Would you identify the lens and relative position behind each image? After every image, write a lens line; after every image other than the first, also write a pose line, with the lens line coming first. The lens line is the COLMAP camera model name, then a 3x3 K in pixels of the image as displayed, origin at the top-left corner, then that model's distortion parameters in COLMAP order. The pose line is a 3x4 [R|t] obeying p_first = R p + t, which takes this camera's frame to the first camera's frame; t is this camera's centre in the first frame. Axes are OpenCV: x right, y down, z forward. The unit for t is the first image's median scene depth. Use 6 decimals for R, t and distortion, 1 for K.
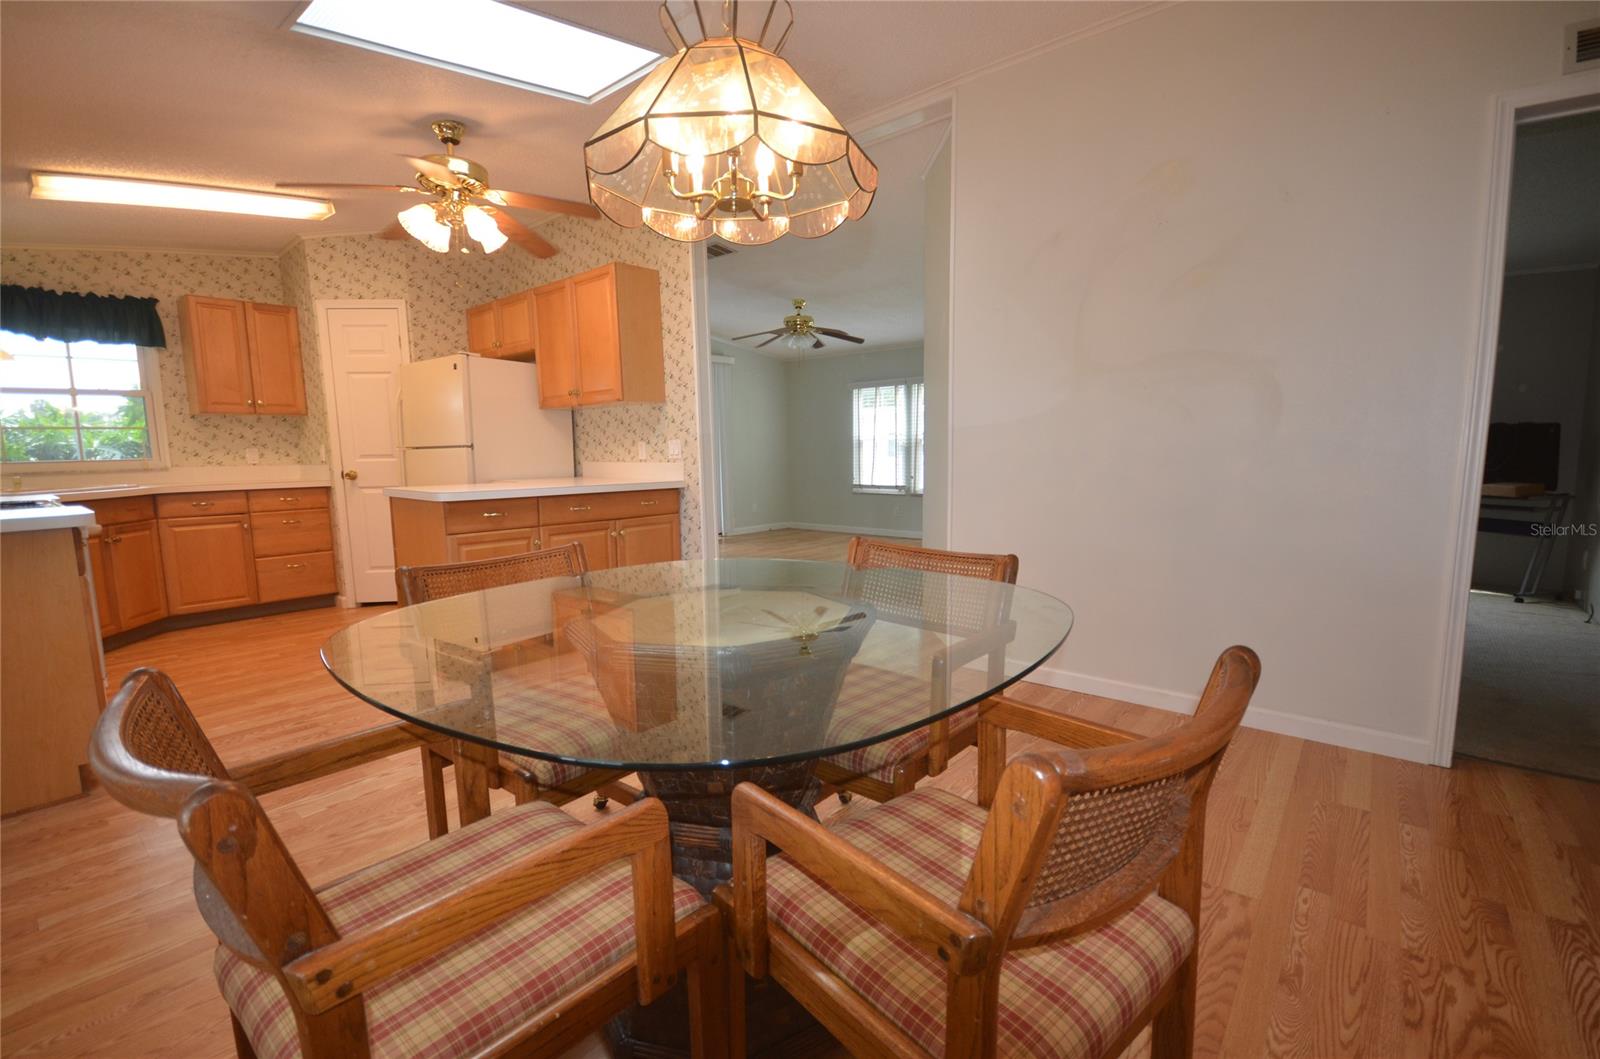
lens RADIAL K [[700.2, 0, 801.4], [0, 700.2, 539.2], [0, 0, 1]] dist [0.006580, -0.009003]
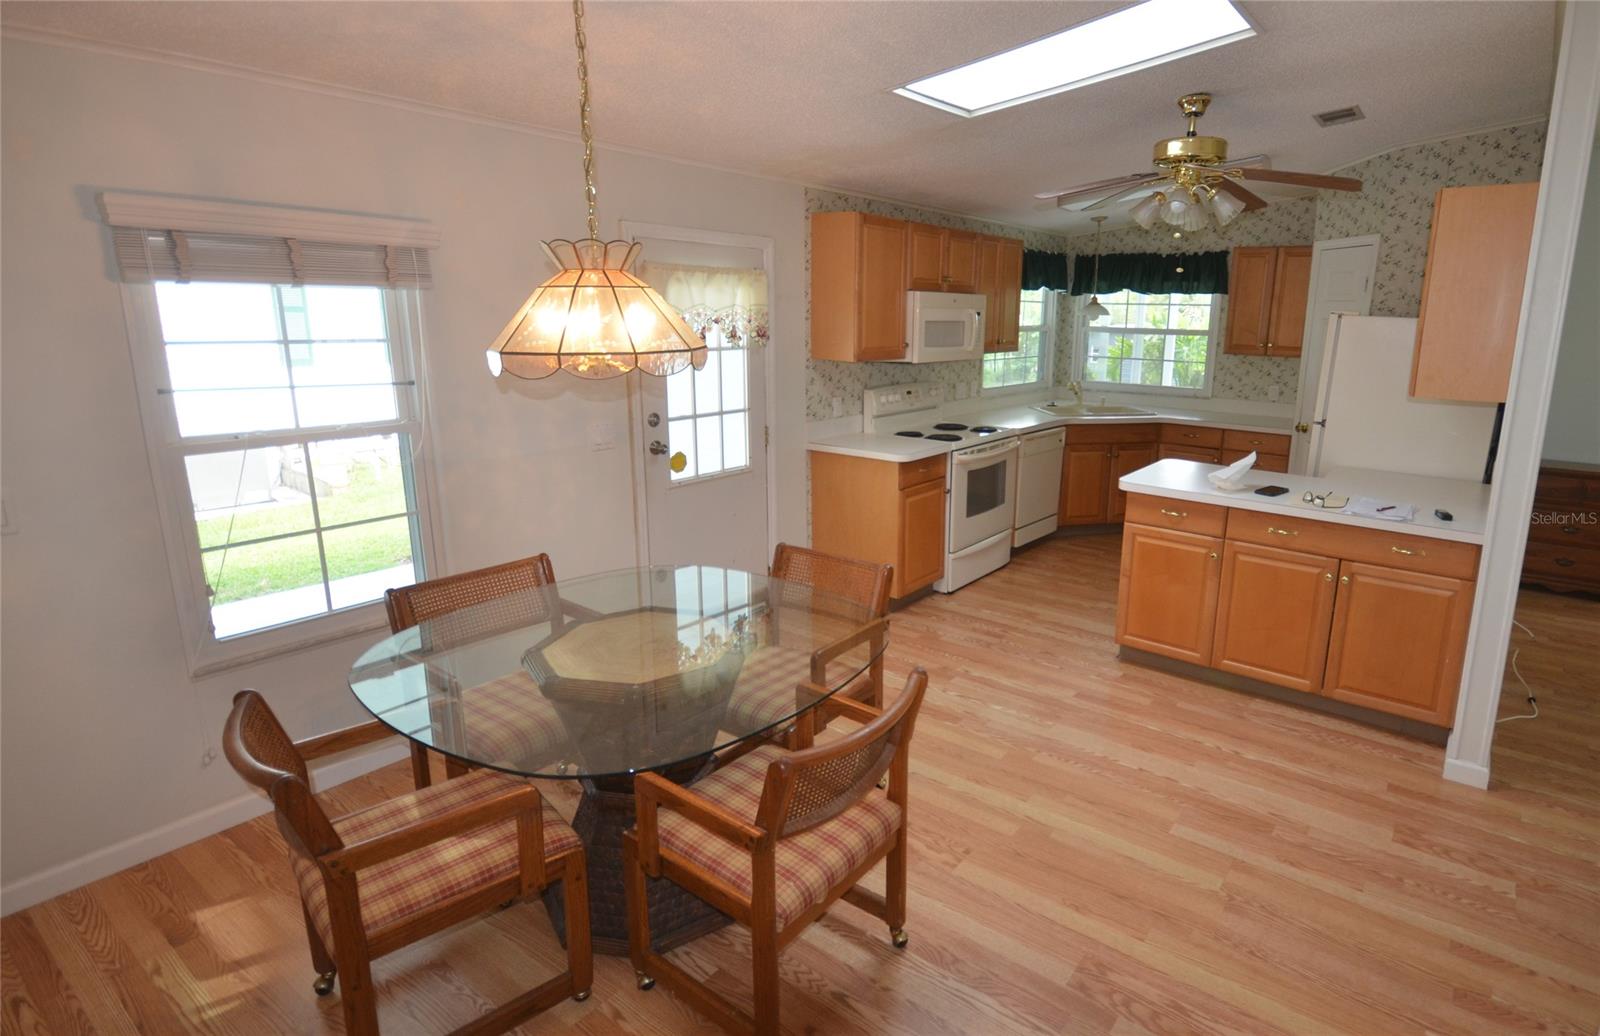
lens RADIAL K [[839.9, 0, 932.7], [0, 839.9, 484.5], [0, 0, 1]] dist [0.027414, 0.000105]
pose [[0.108713, 0.224098, -0.968484, 0.586292], [-0.152631, 0.966469, 0.206498, -0.247338], [0.982286, 0.125372, 0.139272, 0.509873]]
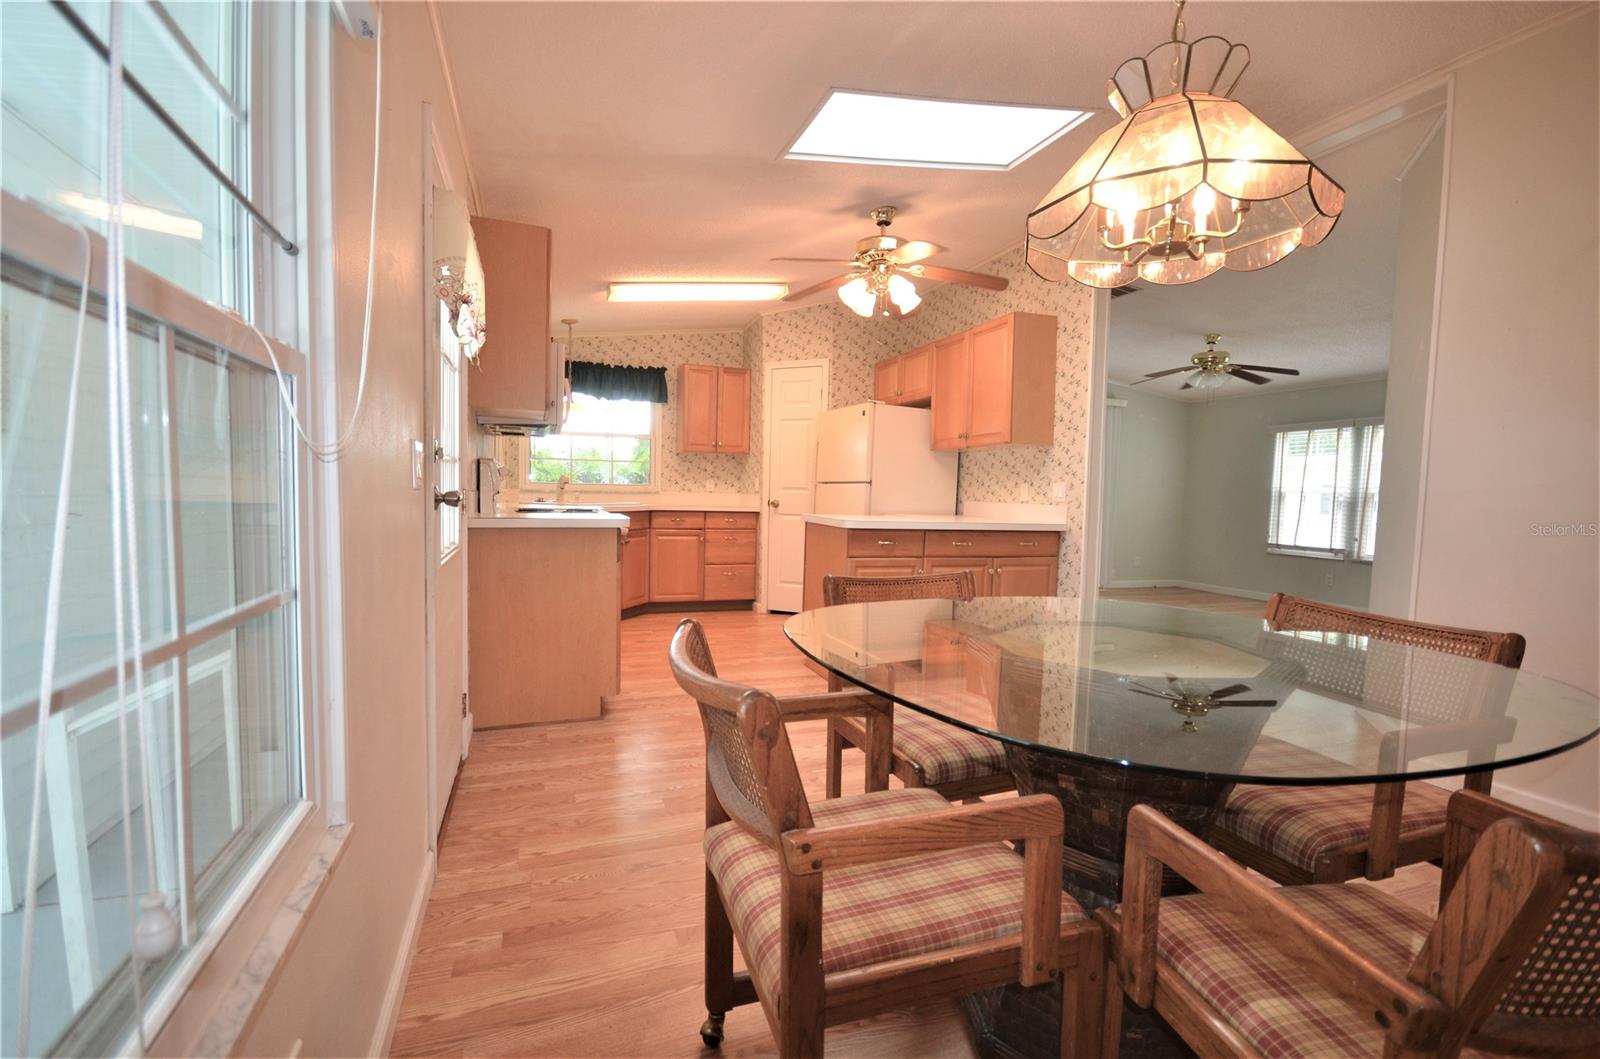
lens RADIAL K [[700.2, 0, 797.9], [0, 700.2, 539.5], [0, 0, 1]] dist [0.006580, -0.009003]
pose [[0.868086, 0.070754, -0.491346, -0.011297], [-0.100970, 0.994266, -0.035214, 0.012743], [0.486037, 0.080180, 0.870252, -0.042530]]
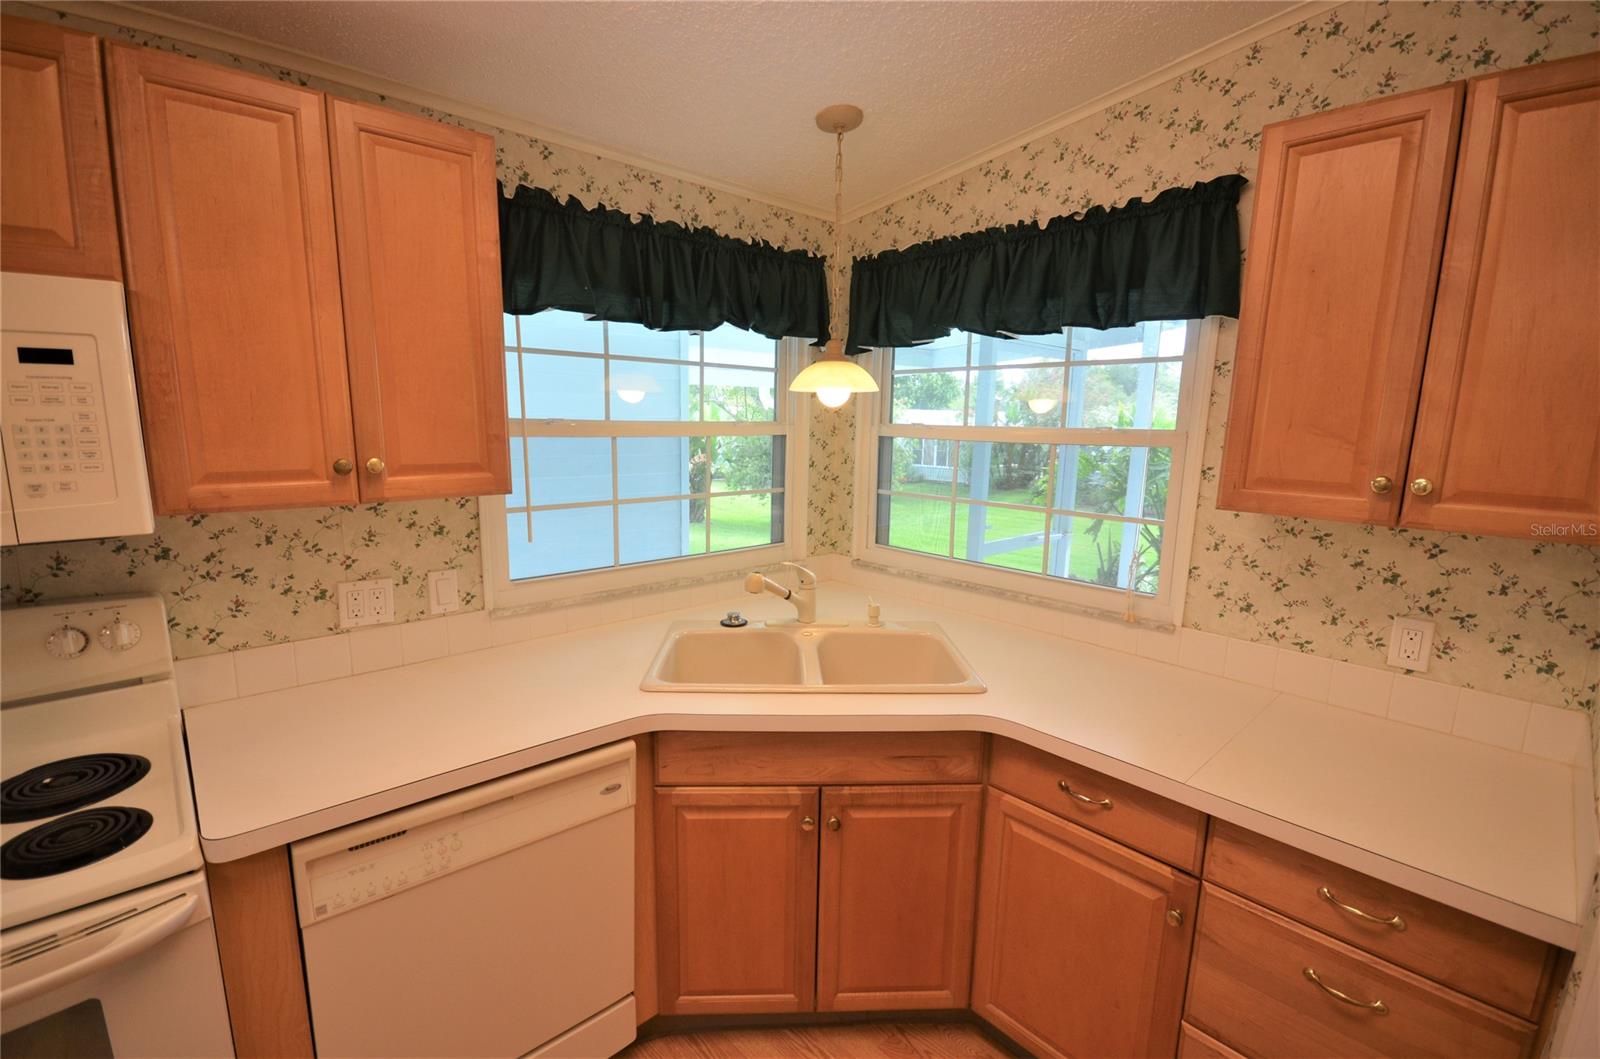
lens RADIAL K [[700.2, 0, 797.5], [0, 700.2, 541.0], [0, 0, 1]] dist [0.006580, -0.009003]
pose [[-0.126807, 0.185603, -0.974408, -0.682518], [-0.140462, 0.969080, 0.202868, -0.272344], [0.981932, 0.162592, -0.096816, 1.119529]]
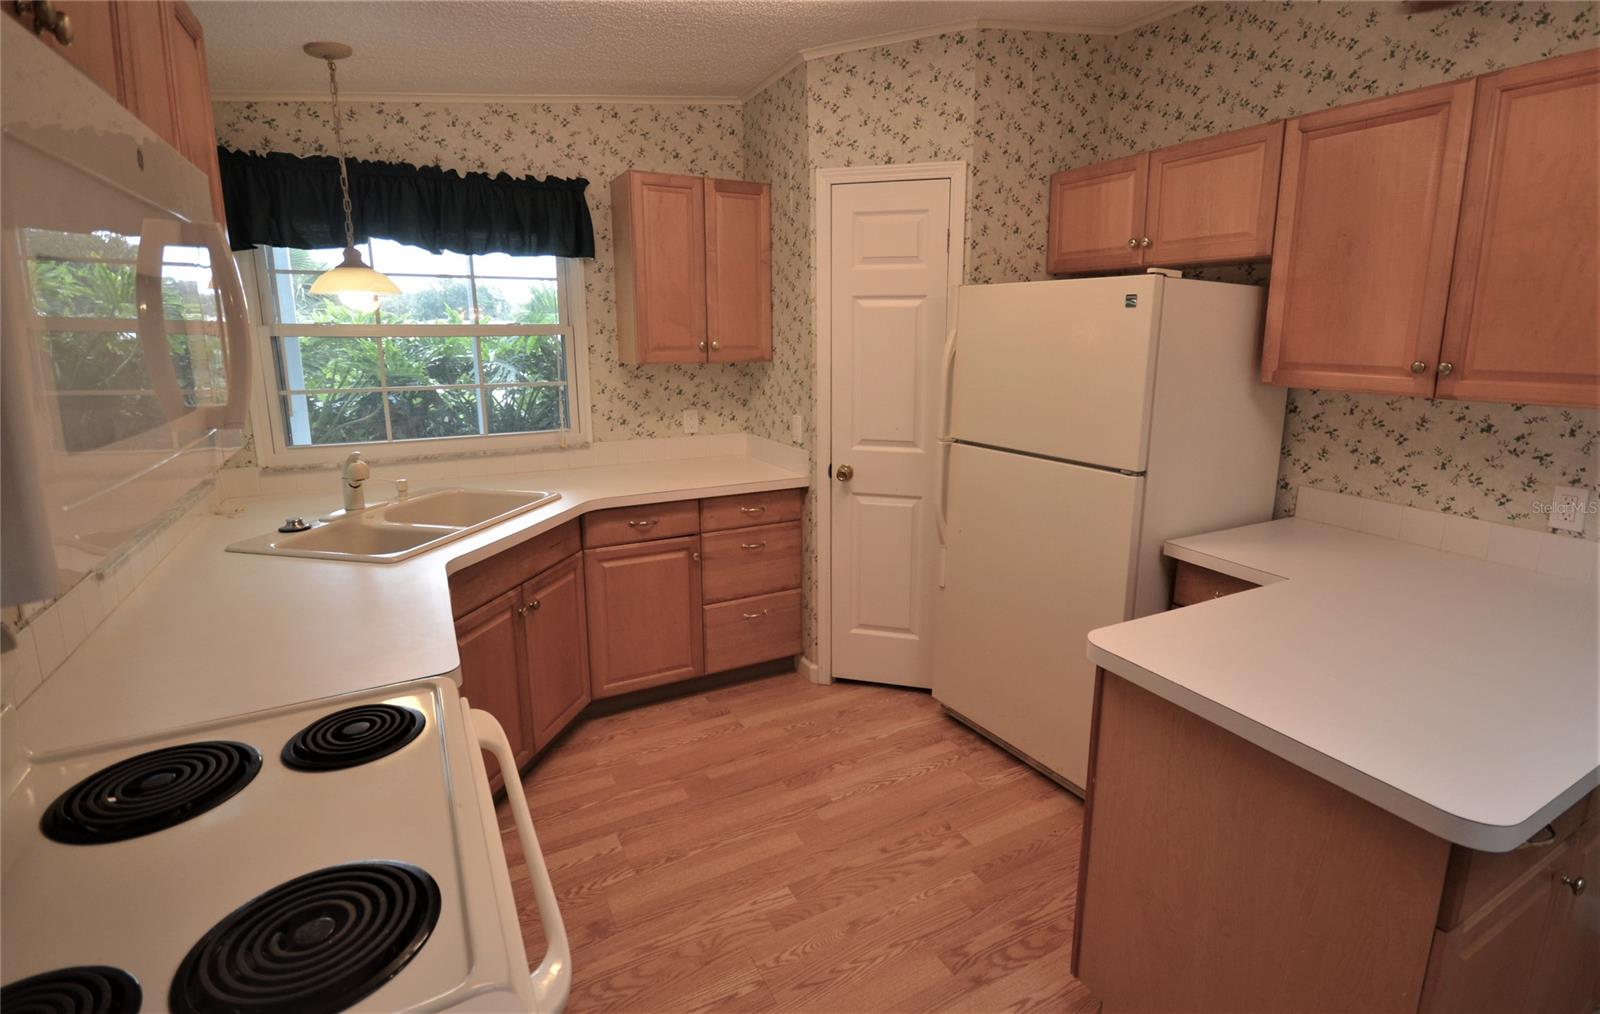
lens RADIAL K [[754.7, 0, 835.6], [0, 754.7, 472.0], [0, 0, 1]] dist [-0.001382, -0.001152]
pose [[0.936481, 0.085634, -0.340102, -0.609423], [-0.063305, 0.995078, 0.076238, -0.196273], [0.344957, -0.049866, 0.937293, 0.568563]]
